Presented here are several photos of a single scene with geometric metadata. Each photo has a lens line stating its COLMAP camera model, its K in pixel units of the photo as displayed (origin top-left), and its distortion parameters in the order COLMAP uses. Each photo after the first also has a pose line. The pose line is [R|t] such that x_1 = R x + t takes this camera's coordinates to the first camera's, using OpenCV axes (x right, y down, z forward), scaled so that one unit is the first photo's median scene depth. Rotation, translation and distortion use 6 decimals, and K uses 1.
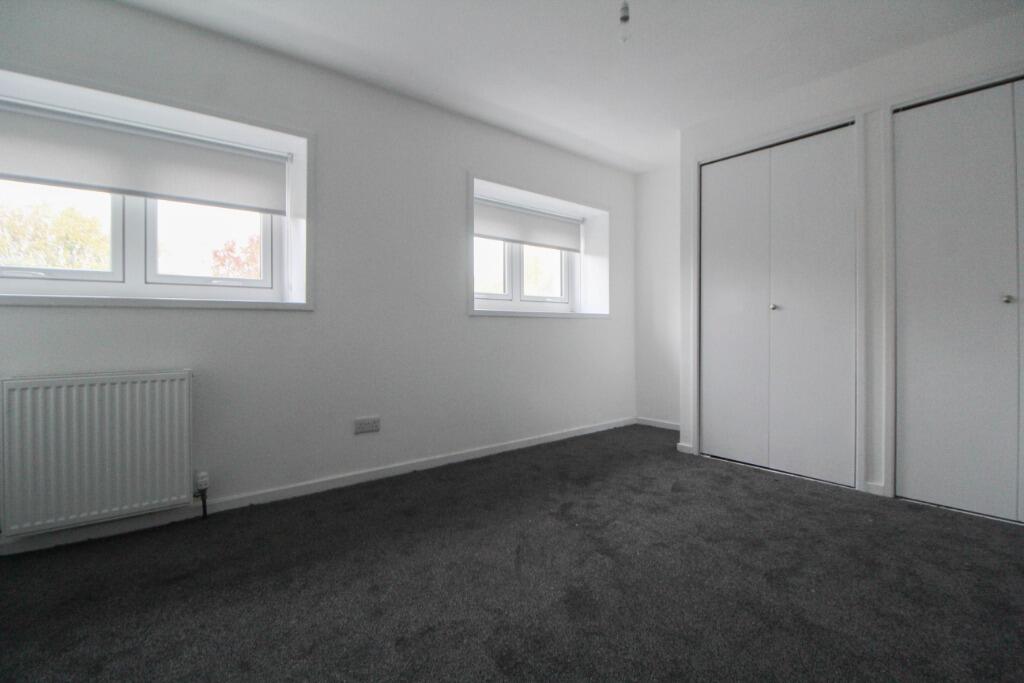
lens RADIAL K [[471.3, 0, 518.3], [0, 471.3, 323.8], [0, 0, 1]] dist [0.002206, -0.013540]
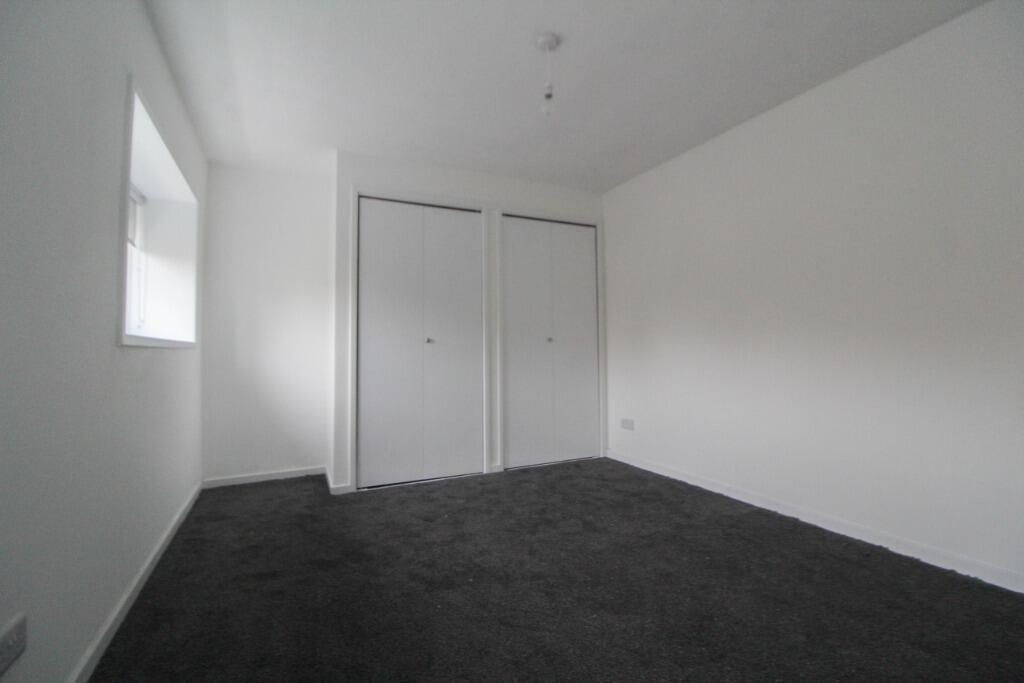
lens RADIAL K [[471.3, 0, 518.3], [0, 471.3, 323.8], [0, 0, 1]] dist [0.002206, -0.013540]
pose [[0.228319, 0.047582, 0.972423, -0.605448], [0.002191, 0.998777, -0.049386, -0.019409], [-0.973584, 0.013406, 0.227935, 0.550022]]
